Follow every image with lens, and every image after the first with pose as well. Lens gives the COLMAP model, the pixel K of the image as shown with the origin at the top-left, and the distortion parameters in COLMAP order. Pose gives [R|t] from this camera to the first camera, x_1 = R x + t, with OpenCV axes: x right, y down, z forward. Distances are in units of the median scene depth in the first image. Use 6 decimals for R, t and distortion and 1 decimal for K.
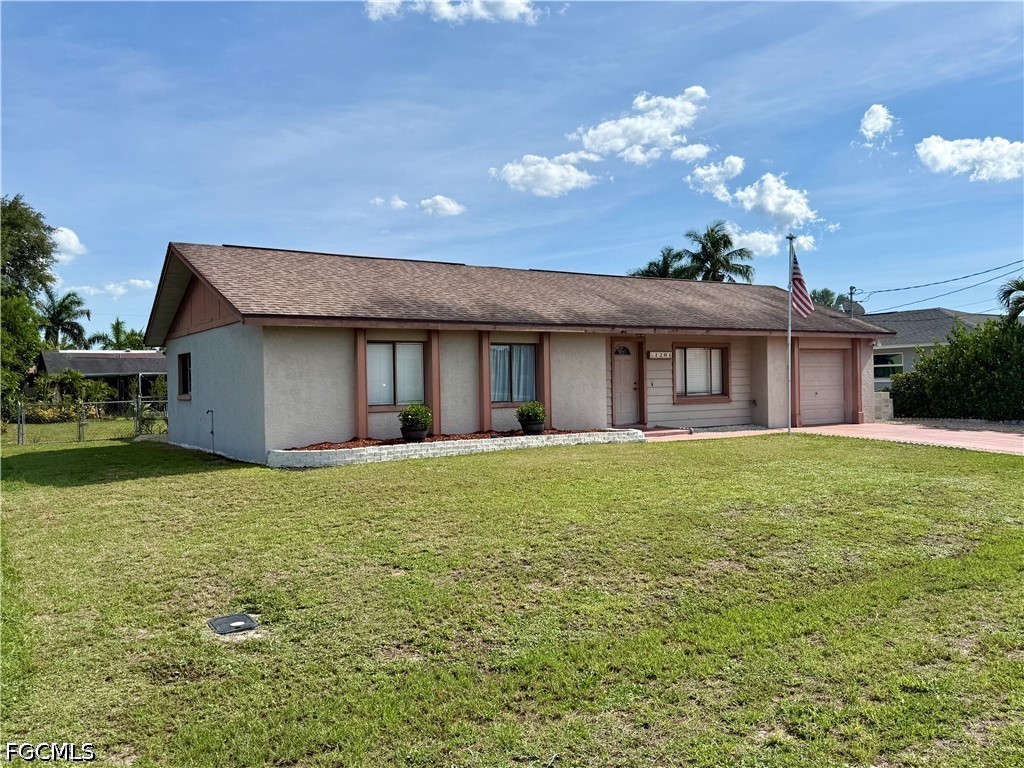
lens RADIAL K [[827.4, 0, 511.7], [0, 827.4, 384.7], [0, 0, 1]] dist [-0.003477, -0.000105]
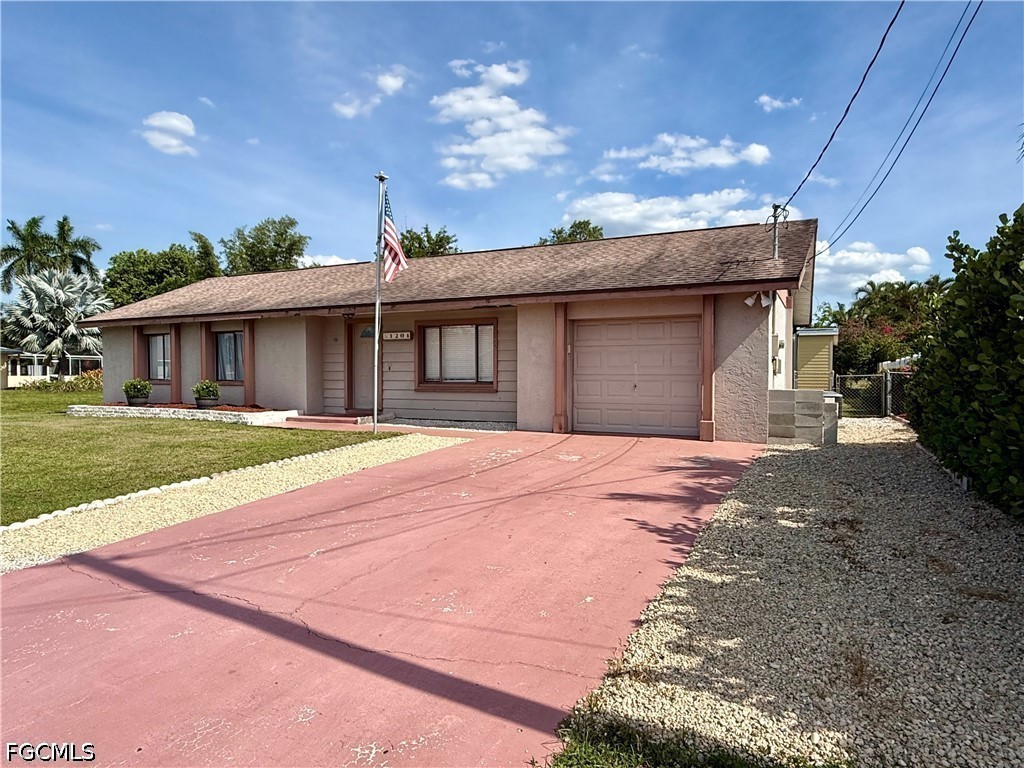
lens RADIAL K [[630.4, 0, 511.6], [0, 630.4, 384.2], [0, 0, 1]] dist [0.001096, -0.000121]
pose [[0.516364, 0.036718, -0.855581, 0.839071], [-0.010069, 0.999272, 0.036808, -0.009525], [0.856310, -0.010392, 0.516358, 0.748137]]
